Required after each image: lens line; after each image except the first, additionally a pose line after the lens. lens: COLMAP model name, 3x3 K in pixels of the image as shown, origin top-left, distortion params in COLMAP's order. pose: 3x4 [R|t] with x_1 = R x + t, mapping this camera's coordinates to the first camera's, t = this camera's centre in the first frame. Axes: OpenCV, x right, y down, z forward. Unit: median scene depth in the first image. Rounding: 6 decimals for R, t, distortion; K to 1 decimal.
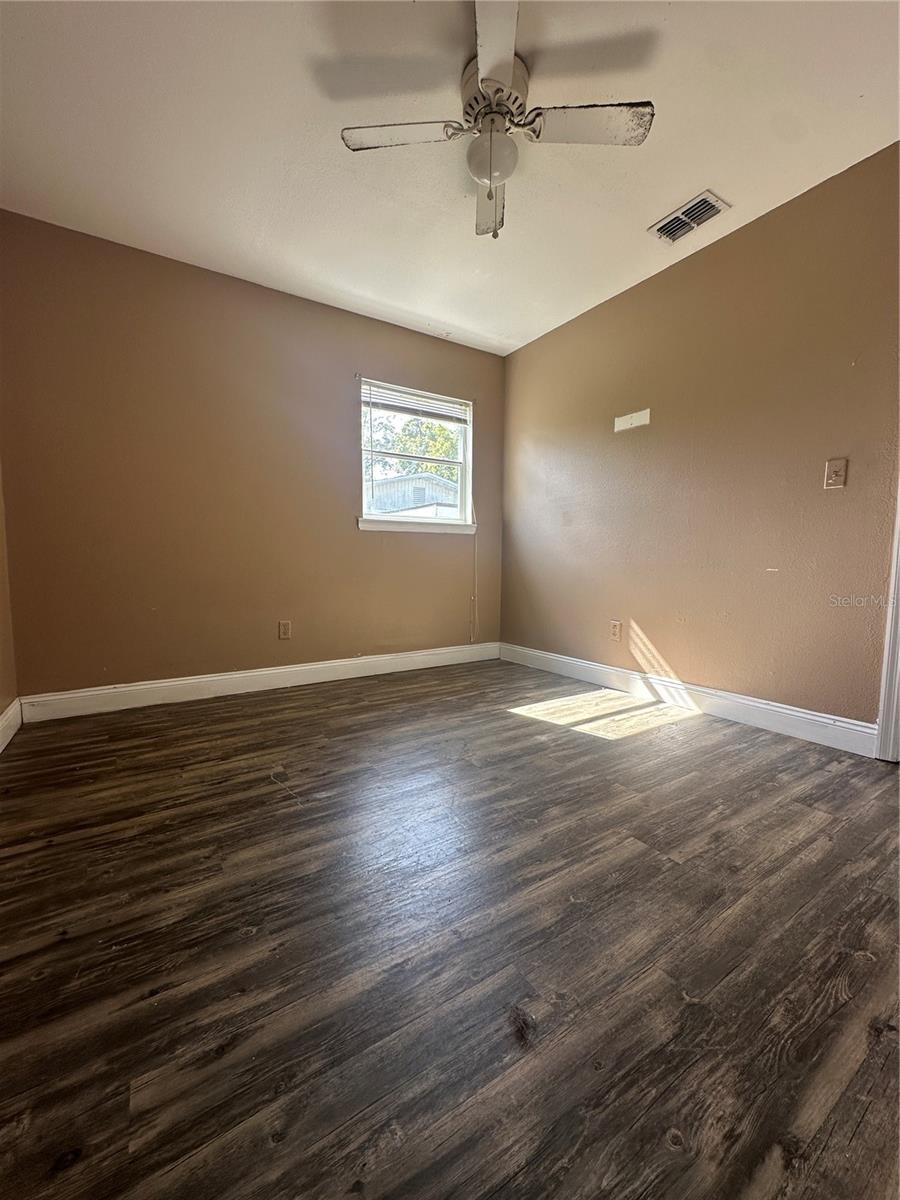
lens RADIAL K [[480.9, 0, 453.5], [0, 480.9, 601.2], [0, 0, 1]] dist [0.001811, 0.000691]
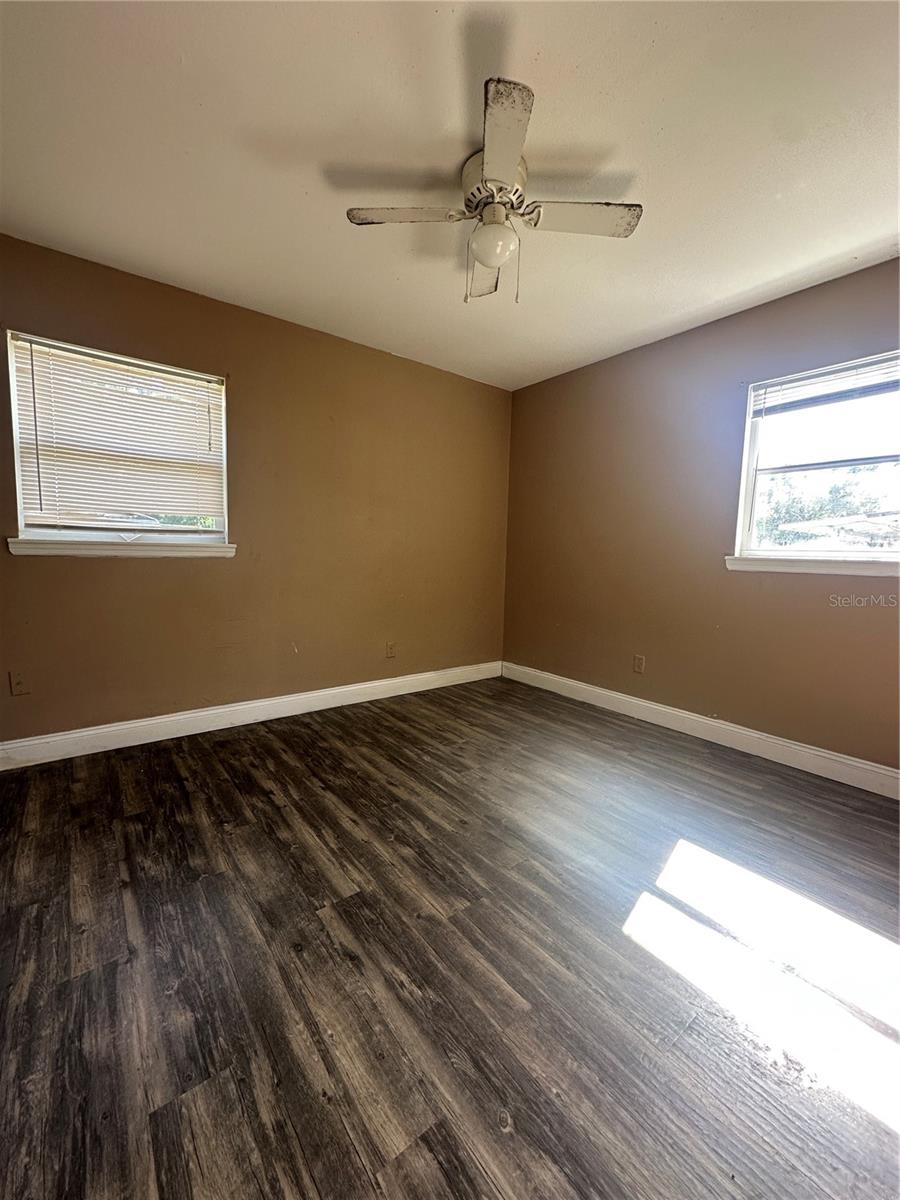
lens RADIAL K [[480.9, 0, 444.9], [0, 480.9, 600.9], [0, 0, 1]] dist [0.001811, 0.000691]
pose [[0.067384, 0.098835, -0.992820, 1.222216], [-0.105754, 0.990183, 0.091395, -0.239989], [0.992107, 0.098837, 0.077175, 0.912501]]
